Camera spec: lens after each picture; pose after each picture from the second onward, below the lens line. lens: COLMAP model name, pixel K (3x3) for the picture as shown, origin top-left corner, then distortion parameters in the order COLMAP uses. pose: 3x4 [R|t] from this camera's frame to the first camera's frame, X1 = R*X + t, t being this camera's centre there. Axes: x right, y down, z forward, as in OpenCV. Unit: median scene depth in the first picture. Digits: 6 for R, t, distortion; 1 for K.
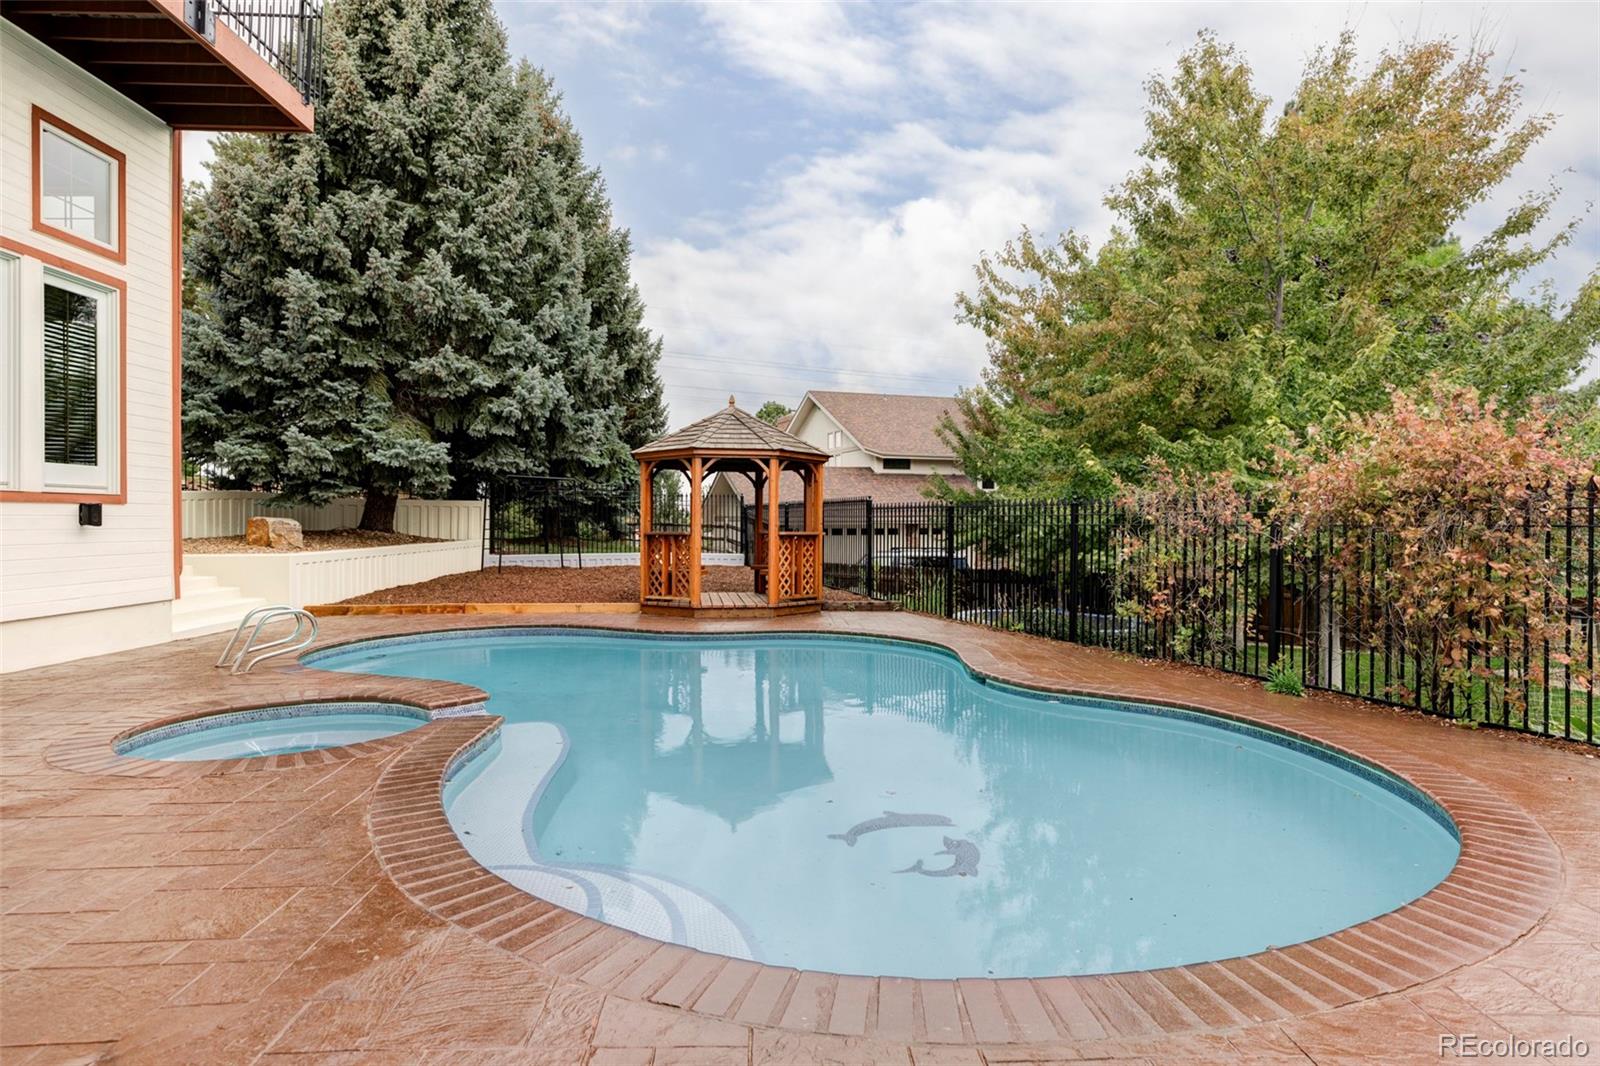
lens RADIAL K [[909.1, 0, 788.0], [0, 909.1, 505.7], [0, 0, 1]] dist [0.002212, 0.000826]
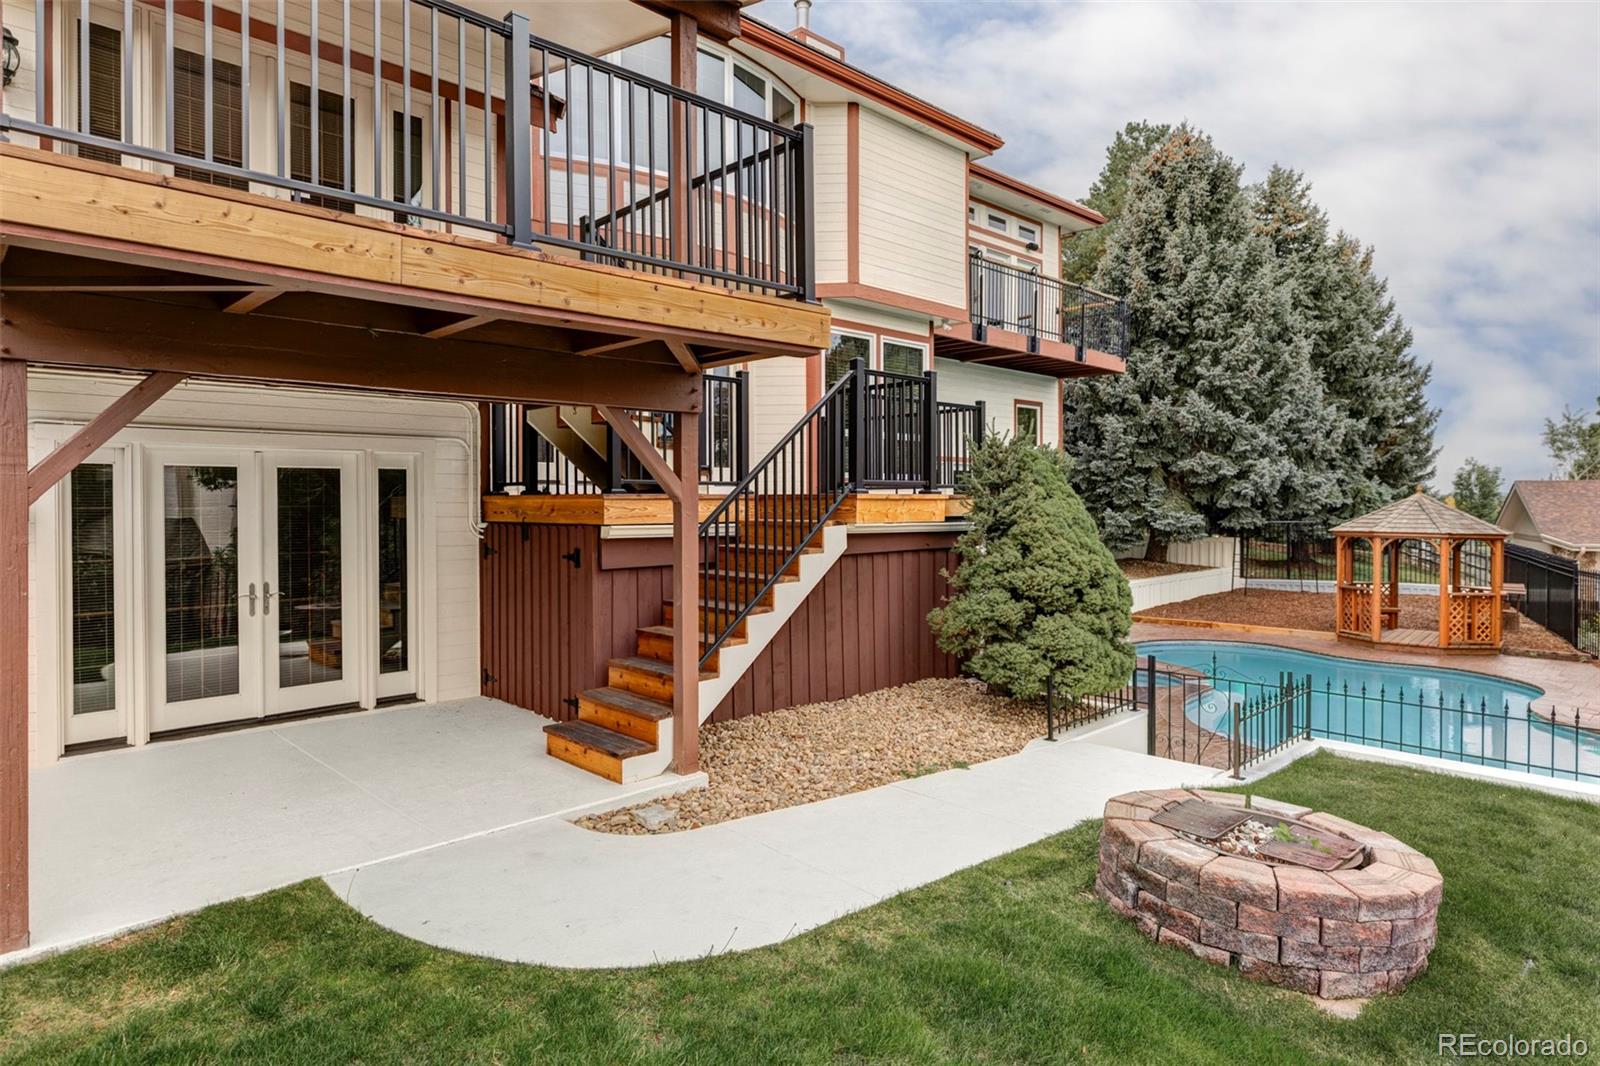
lens RADIAL K [[909.1, 0, 788.0], [0, 909.1, 505.7], [0, 0, 1]] dist [0.002212, 0.000826]
pose [[0.693749, 0.006253, -0.720190, 0.236077], [0.005528, 0.999887, 0.014007, -0.105167], [0.720196, -0.013698, 0.693636, -0.544336]]
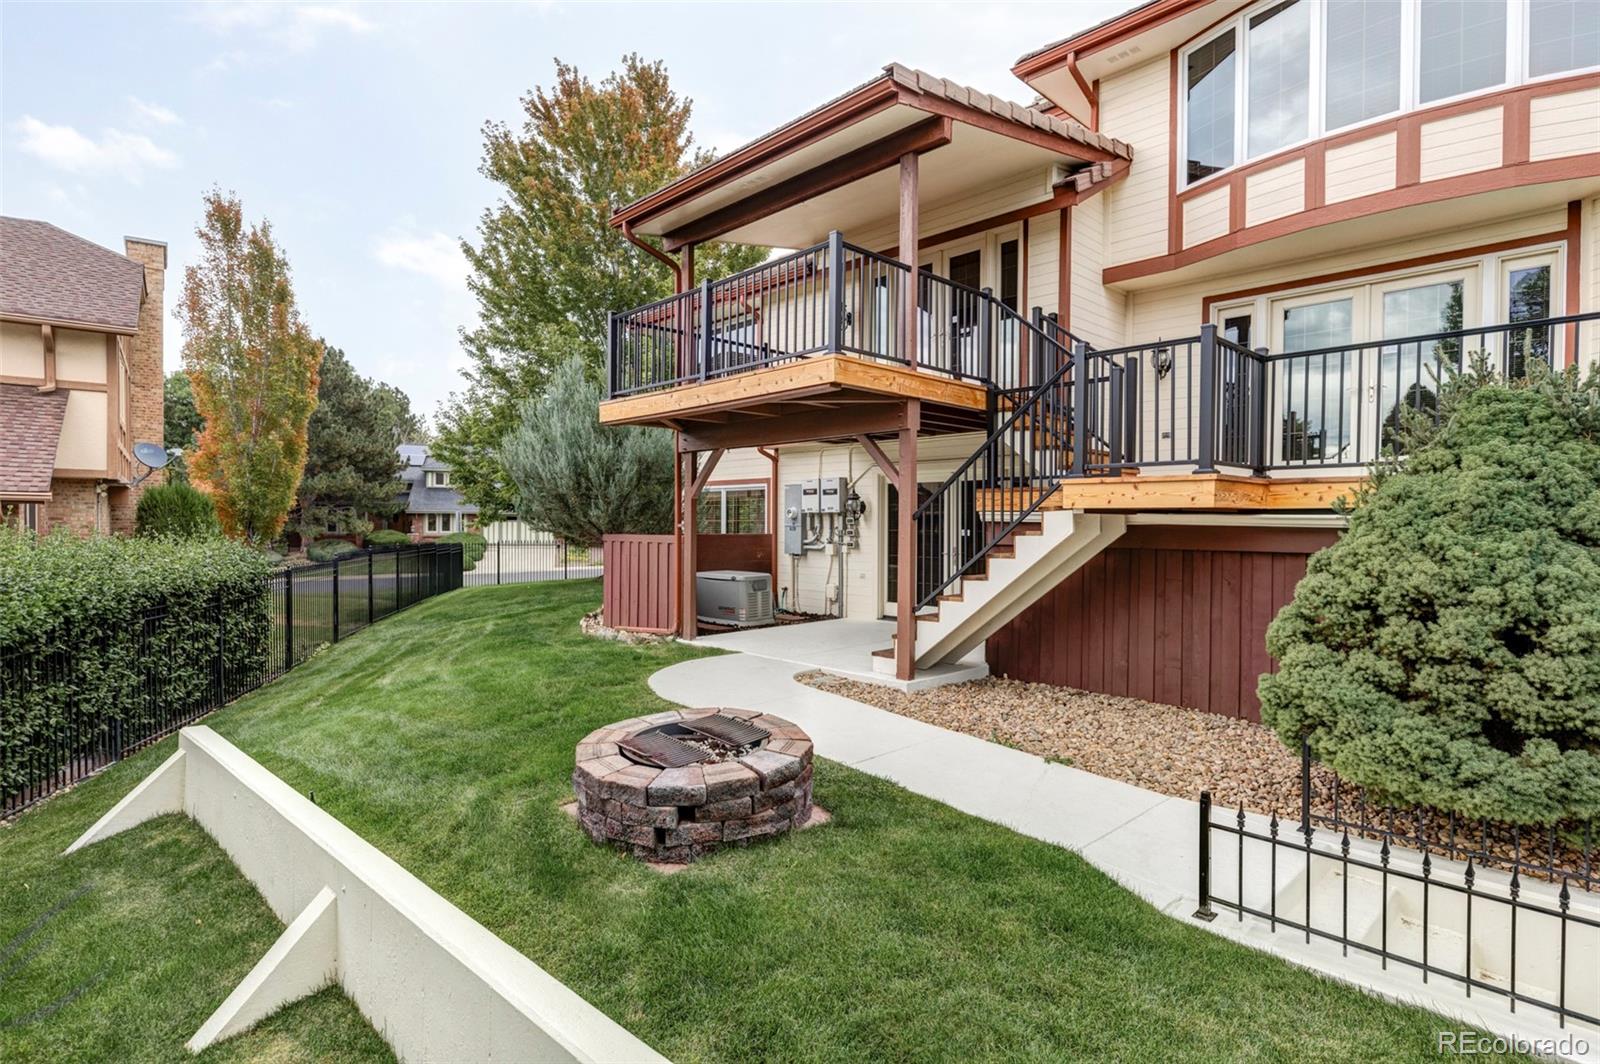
lens RADIAL K [[811.4, 0, 800.2], [0, 811.4, 534.8], [0, 0, 1]] dist [-0.003773, -0.000532]
pose [[-0.715068, 0.010118, -0.698981, 0.316557], [0.001814, 0.999919, 0.012618, -0.082757], [0.699052, 0.007755, -0.715029, -0.024607]]
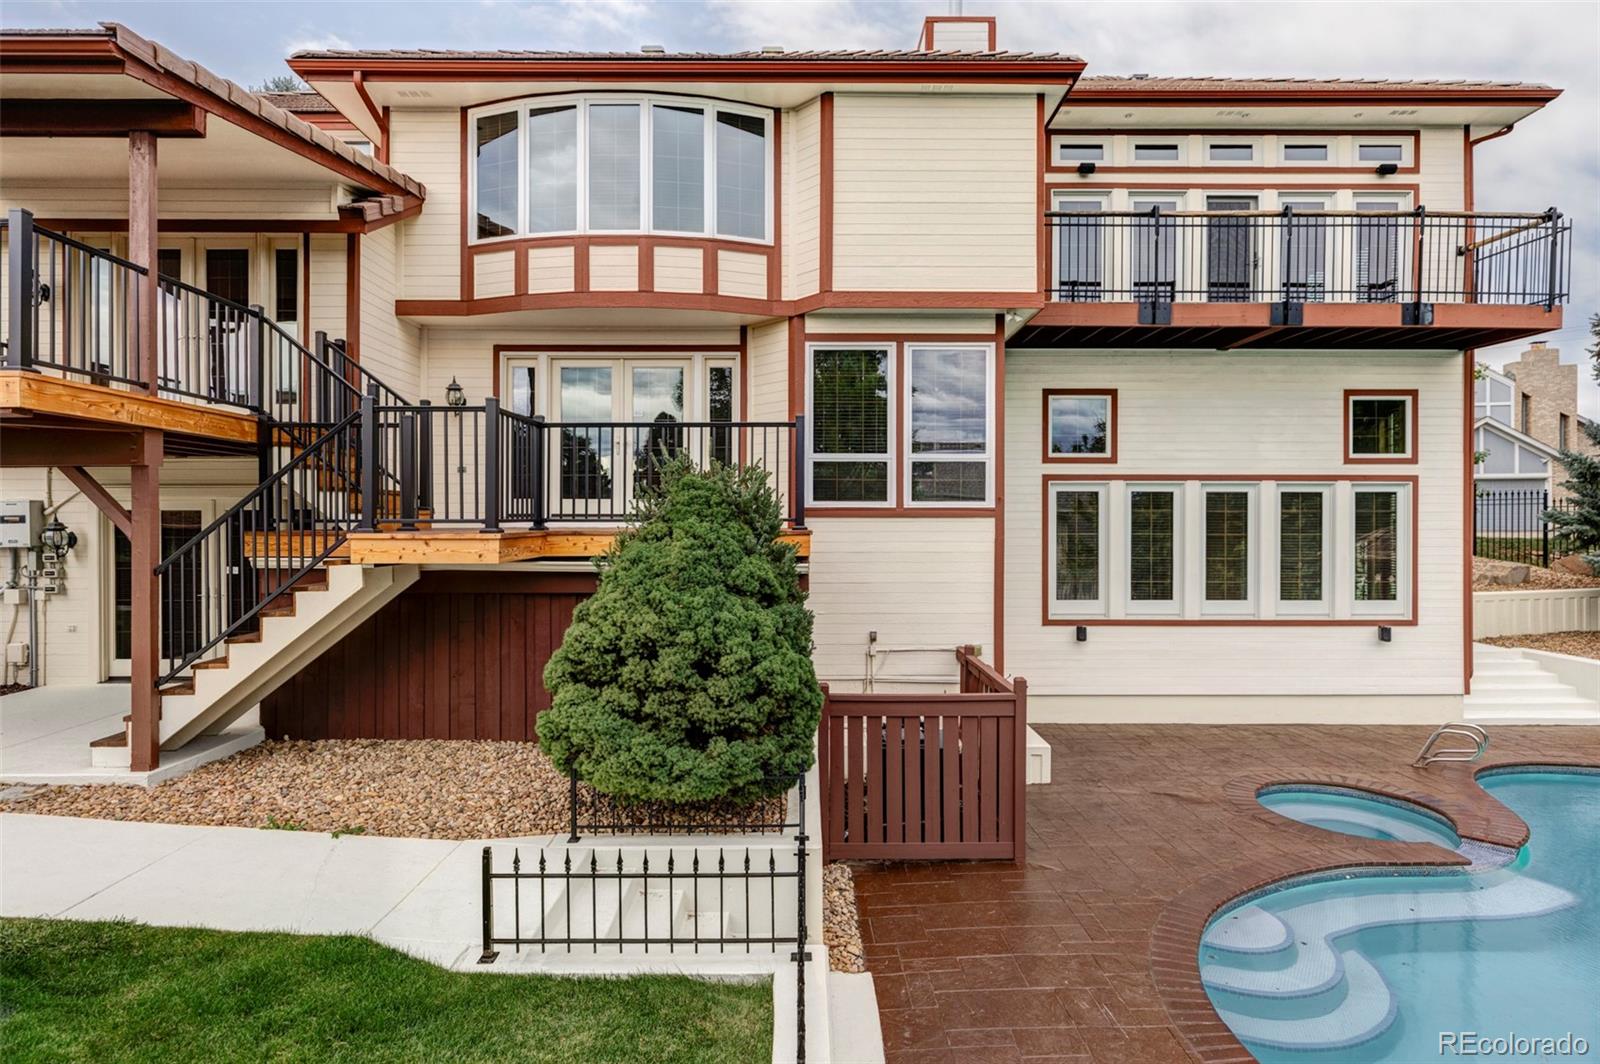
lens RADIAL K [[805.5, 0, 804.6], [0, 805.5, 522.5], [0, 0, 1]] dist [-0.003819, 0.000633]
pose [[0.019765, 0.006484, -0.999784, 0.331527], [0.007421, 0.999950, 0.006632, -0.110714], [0.999777, -0.007550, 0.019716, -0.011448]]
